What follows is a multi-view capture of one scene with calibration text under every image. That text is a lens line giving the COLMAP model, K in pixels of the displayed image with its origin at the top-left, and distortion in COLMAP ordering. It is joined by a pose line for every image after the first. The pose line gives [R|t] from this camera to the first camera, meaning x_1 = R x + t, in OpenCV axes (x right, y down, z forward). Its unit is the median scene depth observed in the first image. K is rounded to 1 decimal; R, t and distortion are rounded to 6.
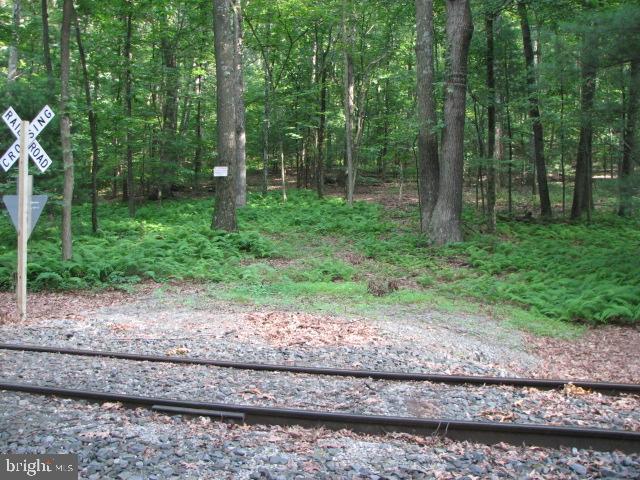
lens RADIAL K [[697.5, 0, 320.0], [0, 697.5, 240.0], [0, 0, 1]] dist [-0.199042, 0.298096]
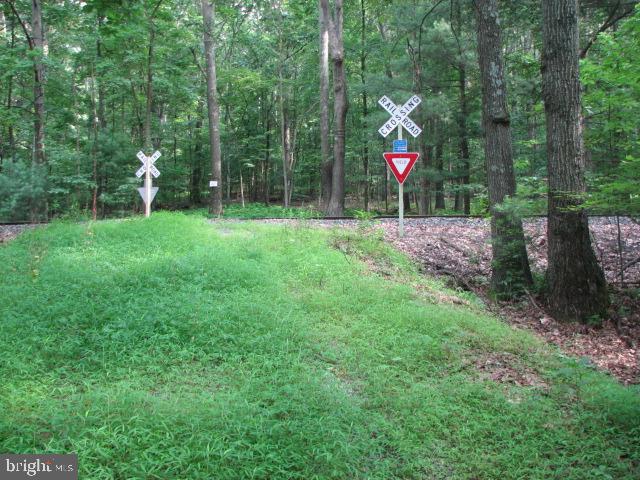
lens RADIAL K [[697.5, 0, 320.0], [0, 697.5, 240.0], [0, 0, 1]] dist [-0.199042, 0.298096]
pose [[0.996572, -0.014749, 0.081409, -0.013245], [0.018450, 0.998821, -0.044903, 0.123341], [-0.080651, 0.046251, 0.995669, -0.753765]]
